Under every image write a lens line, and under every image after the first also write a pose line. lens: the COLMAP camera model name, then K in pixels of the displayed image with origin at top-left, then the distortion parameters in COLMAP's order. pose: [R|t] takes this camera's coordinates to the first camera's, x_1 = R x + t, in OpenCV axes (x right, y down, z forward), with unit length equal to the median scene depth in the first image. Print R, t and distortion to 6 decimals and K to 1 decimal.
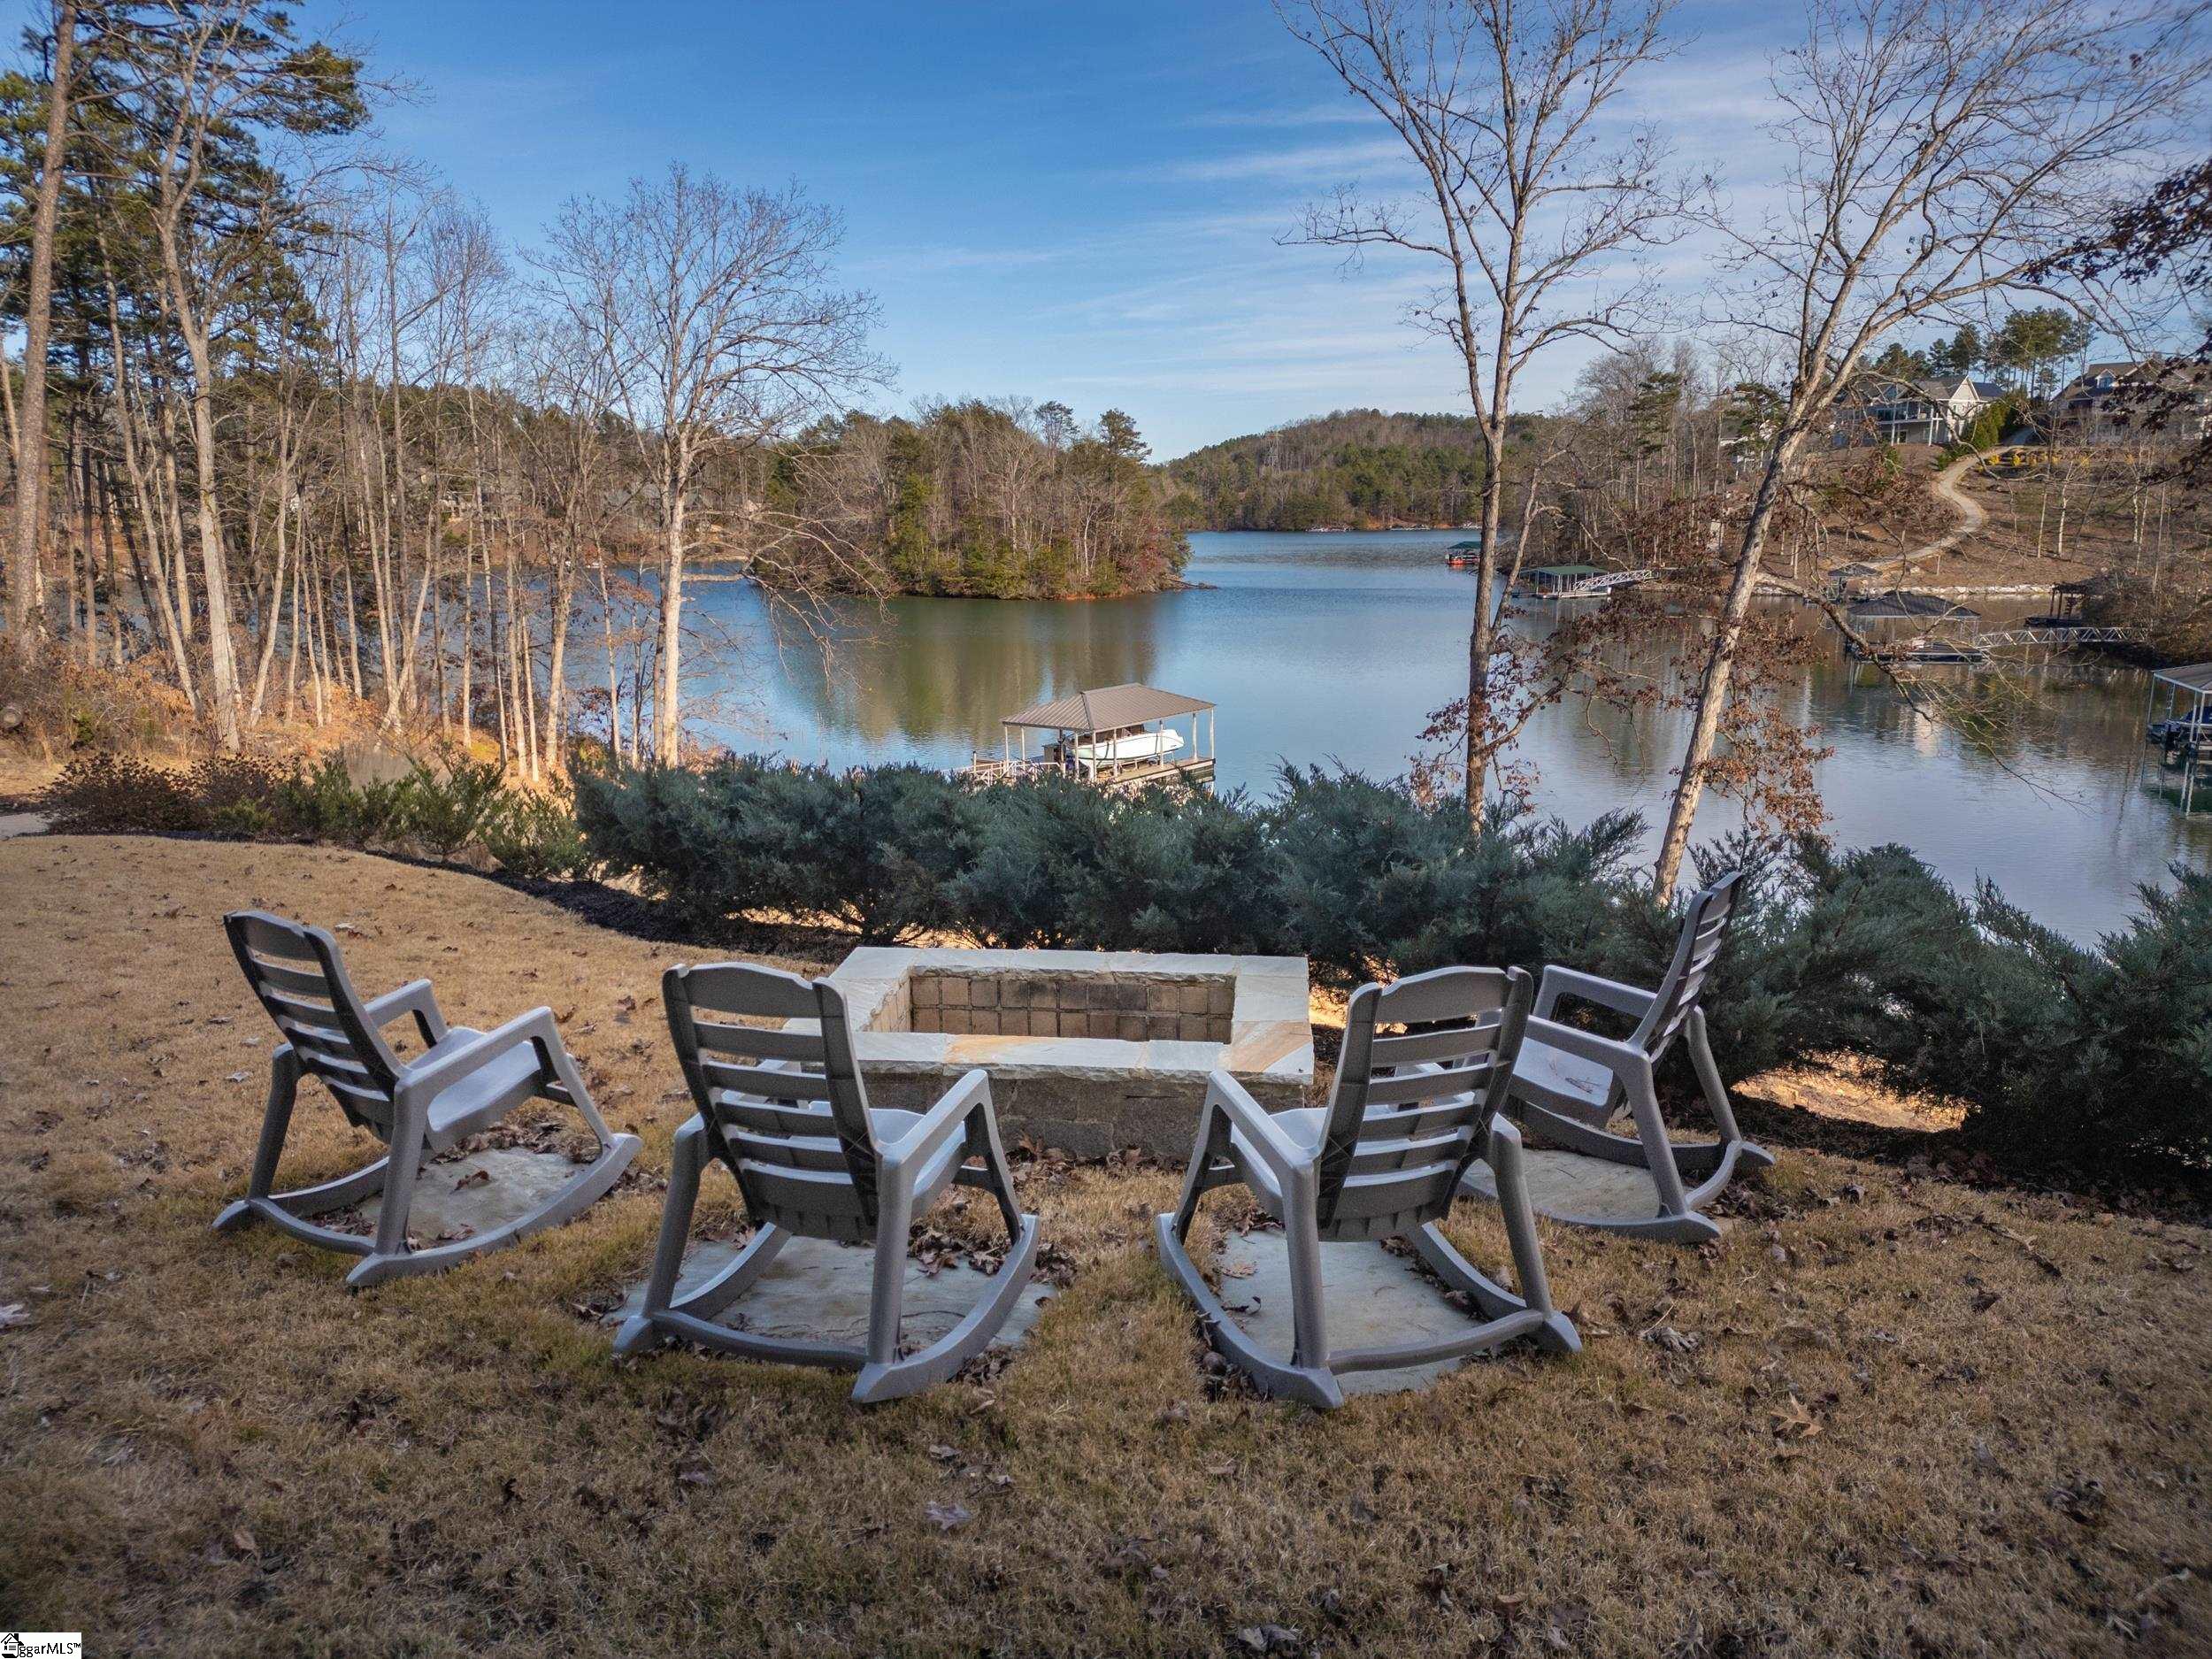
lens RADIAL K [[1521.5, 0, 1108.5], [0, 1521.5, 838.7], [0, 0, 1]] dist [0.013828, -0.008614]
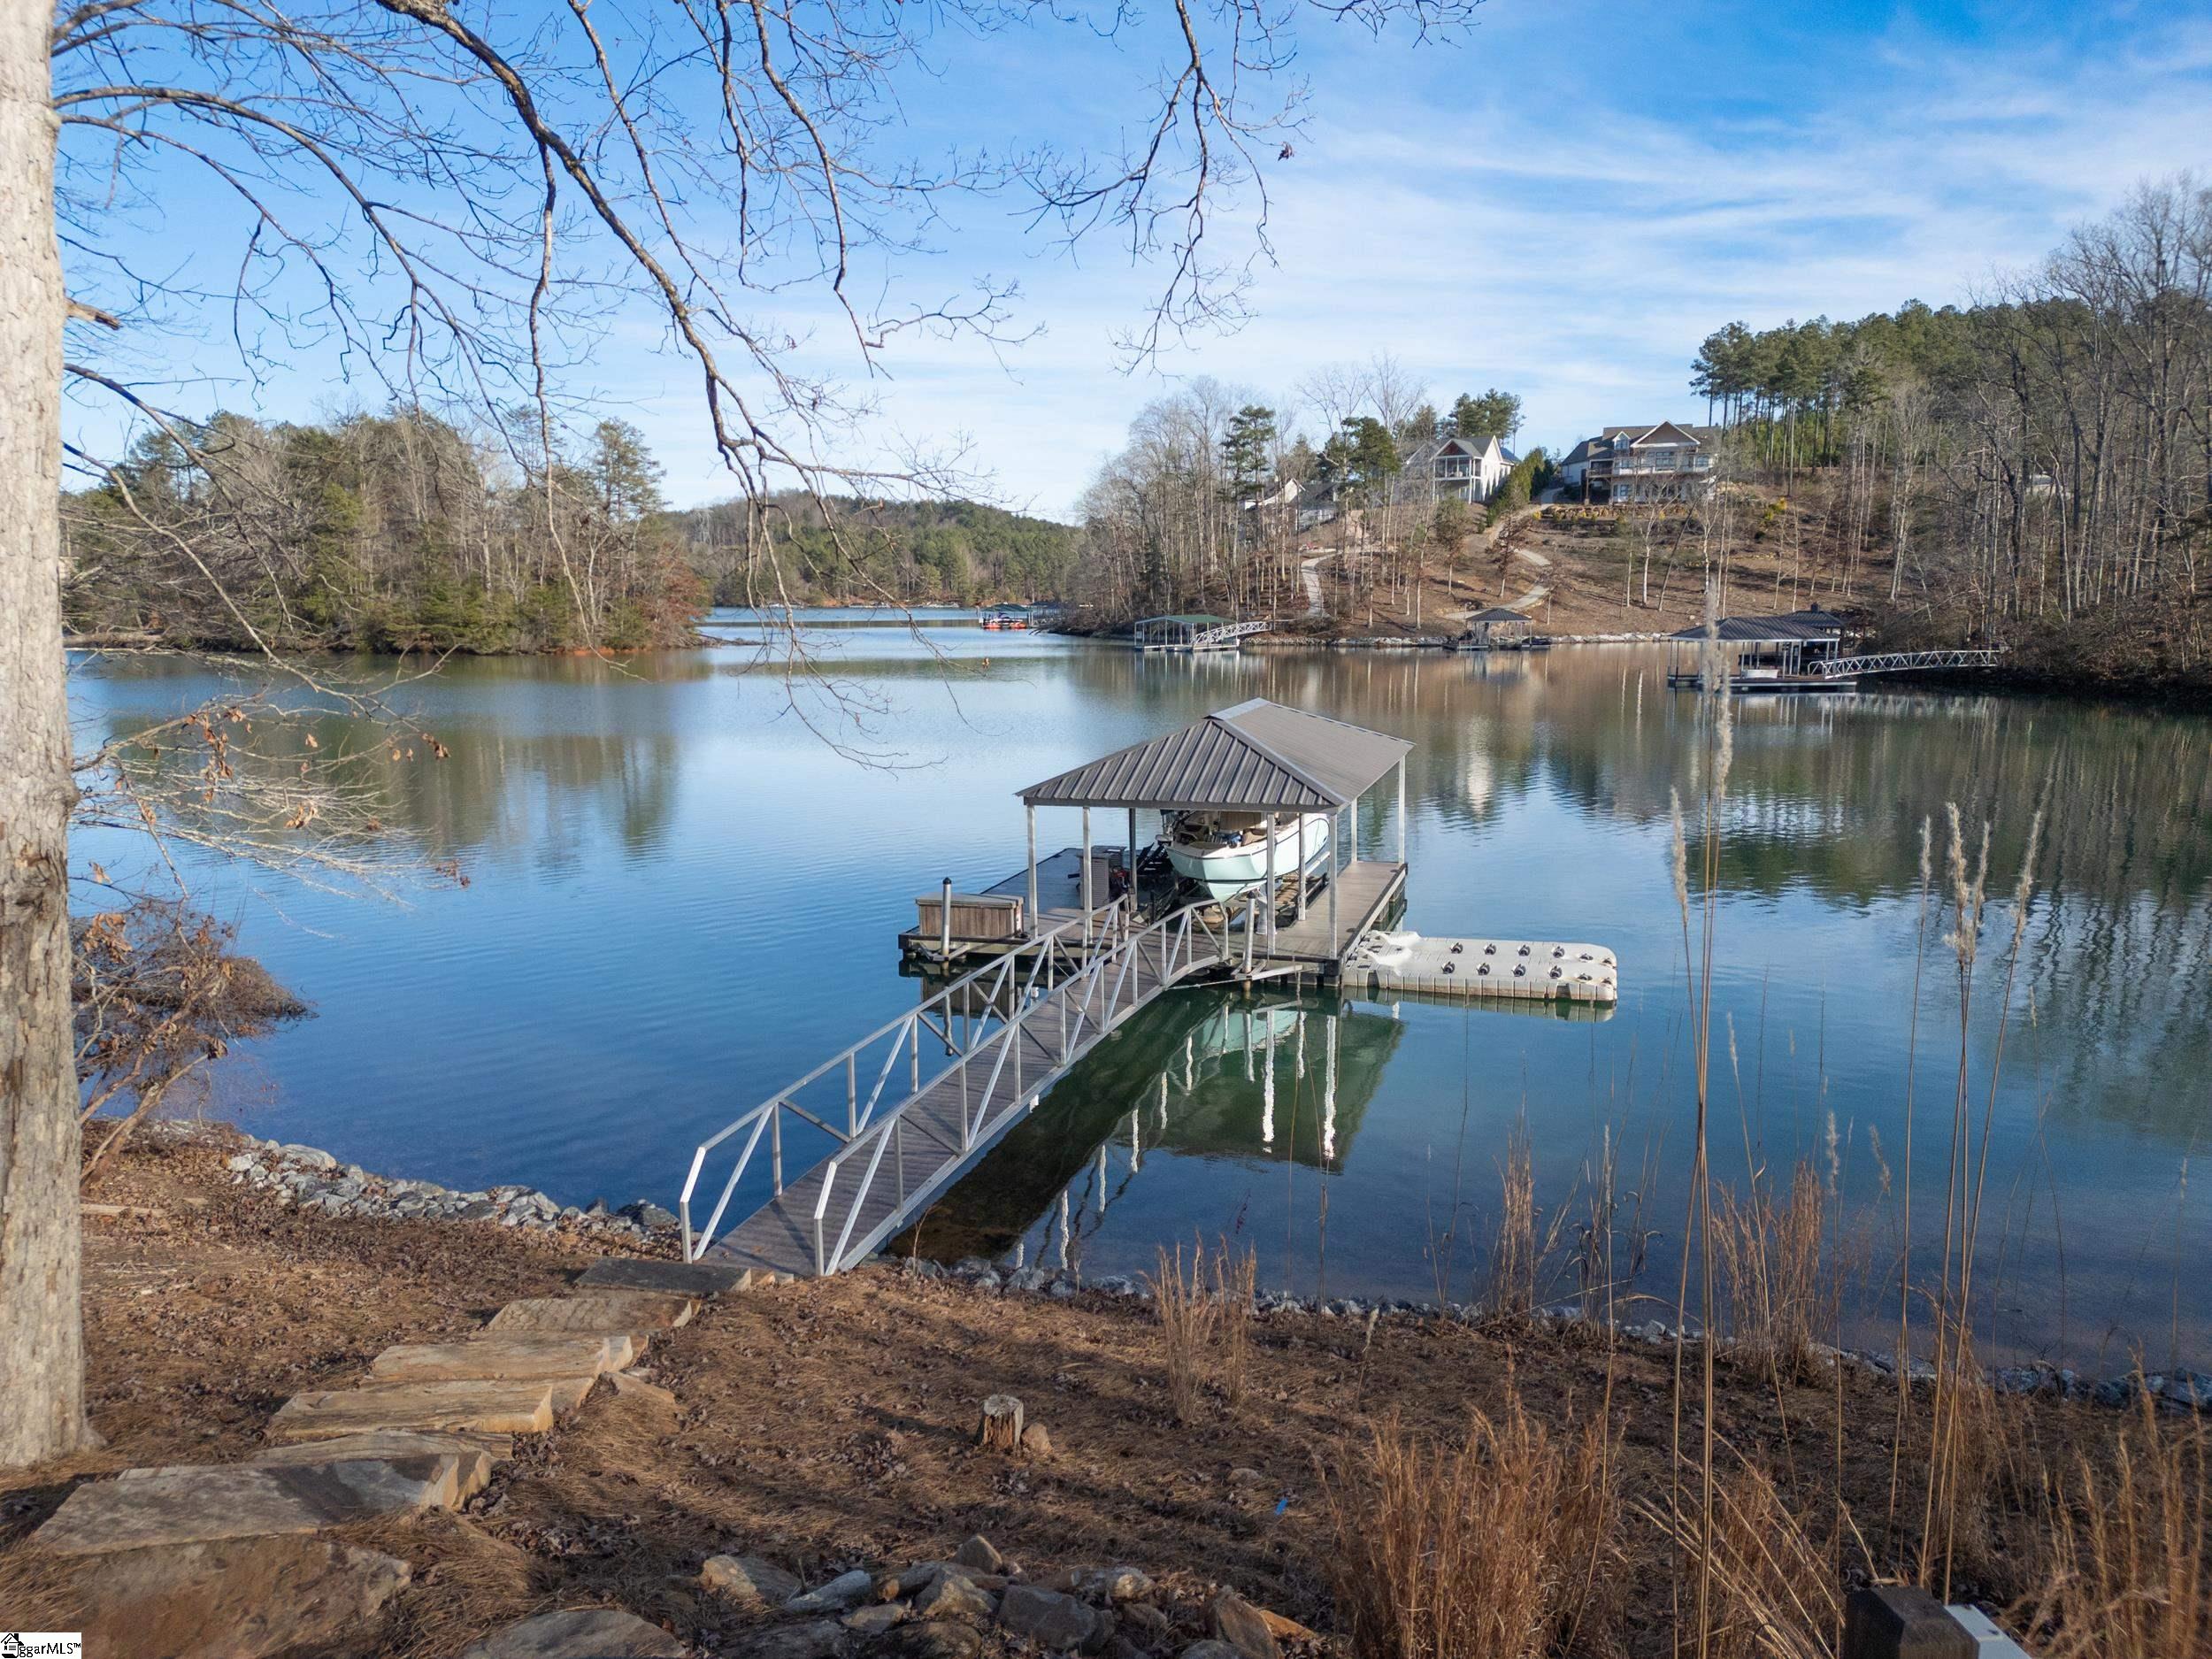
lens RADIAL K [[1521.5, 0, 1121.0], [0, 1521.5, 815.8], [0, 0, 1]] dist [0.013828, -0.008614]
pose [[0.926034, -0.044562, 0.374800, -0.053734], [0.071831, 0.995664, -0.059098, -0.013447], [-0.370542, 0.081649, 0.925220, 0.187283]]
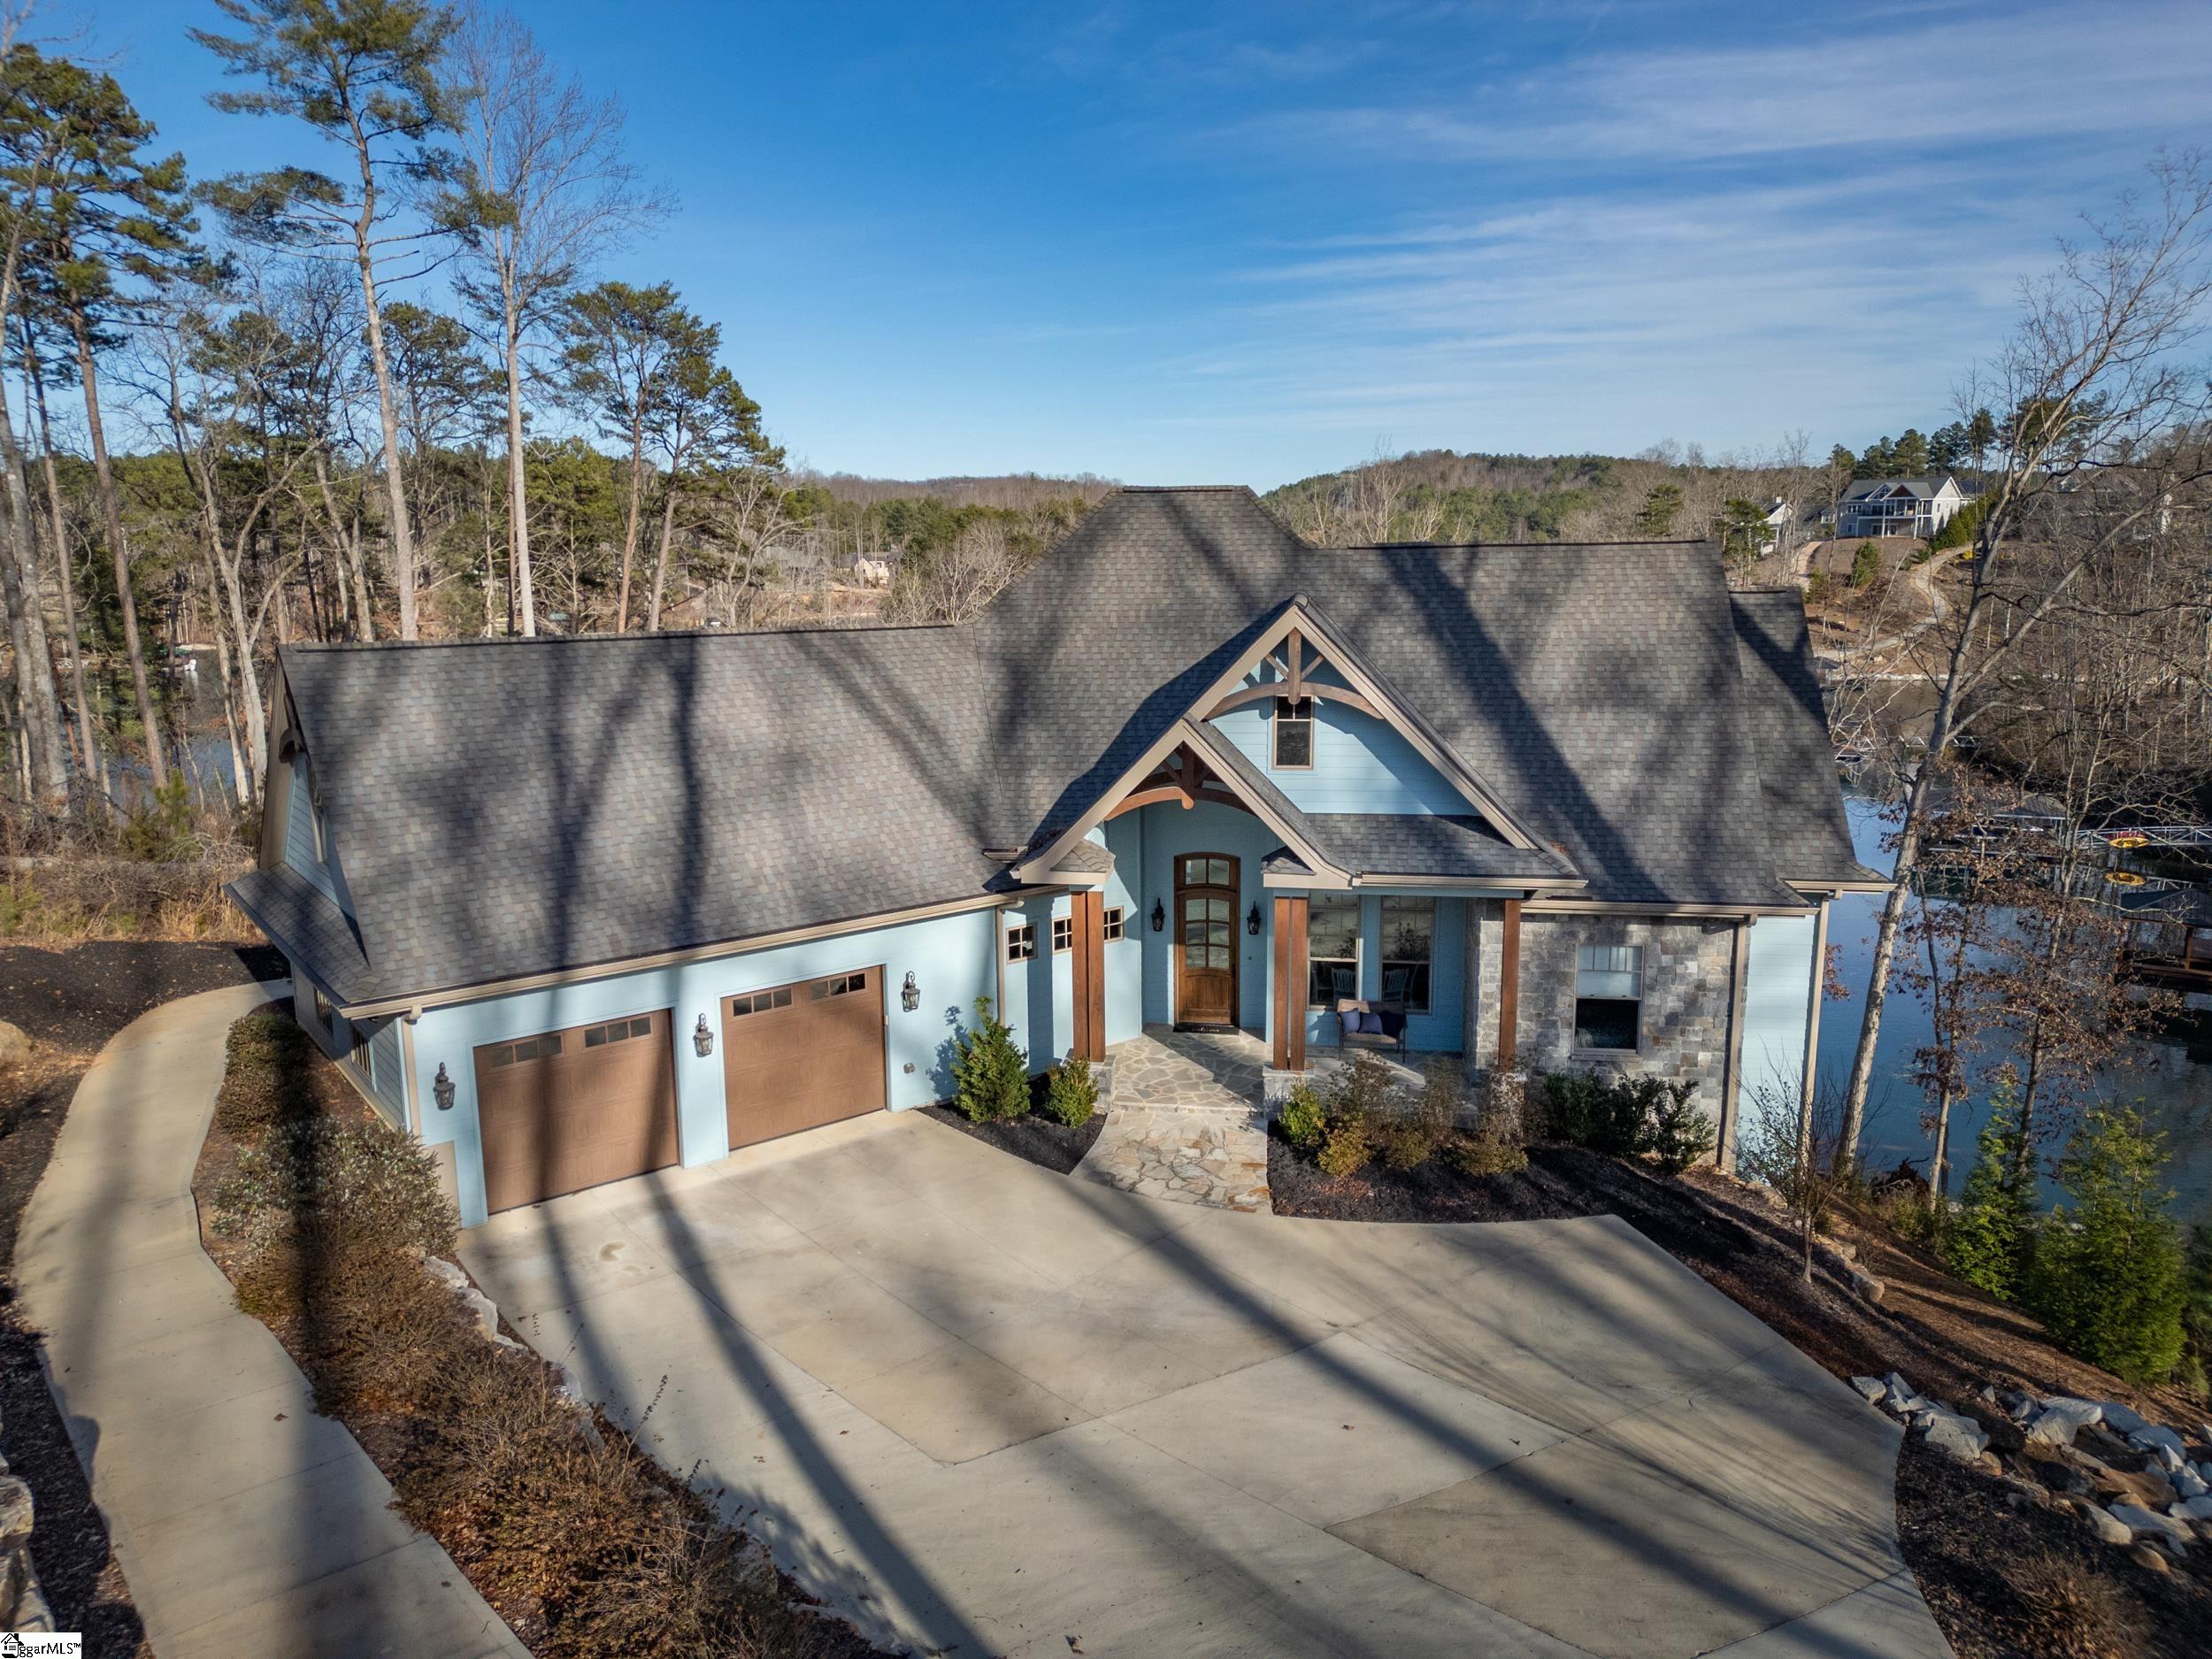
lens RADIAL K [[1521.5, 0, 1104.6], [0, 1521.5, 830.9], [0, 0, 1]] dist [0.013828, -0.008614]
pose [[0.998537, 0.014868, -0.051993, -0.001664], [-0.015731, 0.999745, -0.016221, -0.012859], [0.051738, 0.017015, 0.998516, -0.165866]]
